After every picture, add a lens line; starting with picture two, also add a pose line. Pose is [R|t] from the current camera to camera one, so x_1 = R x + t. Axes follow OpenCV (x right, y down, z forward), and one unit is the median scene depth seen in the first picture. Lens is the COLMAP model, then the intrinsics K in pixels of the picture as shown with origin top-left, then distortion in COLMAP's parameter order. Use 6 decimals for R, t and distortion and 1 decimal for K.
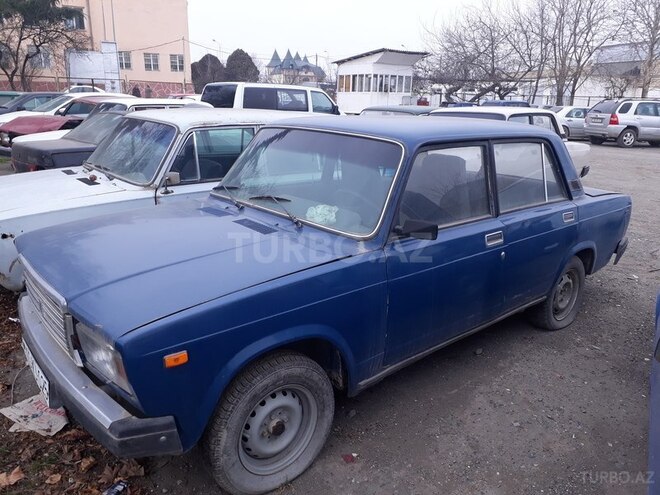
lens RADIAL K [[509.3, 0, 329.5], [0, 509.3, 248.7], [0, 0, 1]] dist [0.065829, -0.105985]
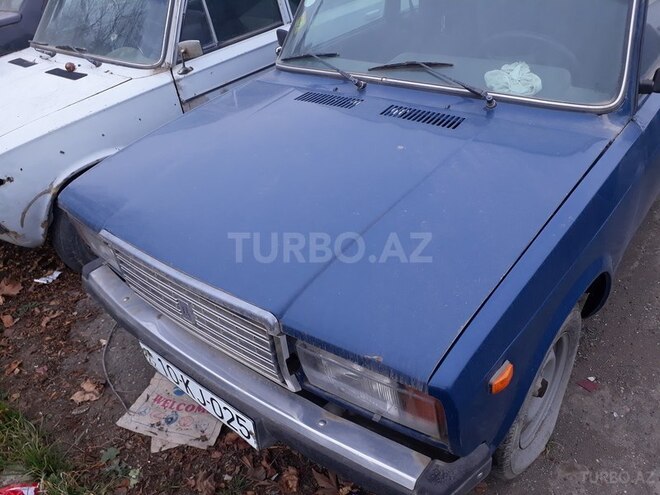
lens RADIAL K [[517.2, 0, 340.8], [0, 517.2, 247.8], [0, 0, 1]] dist [0.063091, -0.117127]
pose [[0.974637, -0.205174, 0.089363, -0.221538], [0.167224, 0.933069, 0.318462, -0.075170], [-0.148722, -0.295441, 0.943714, 0.199258]]
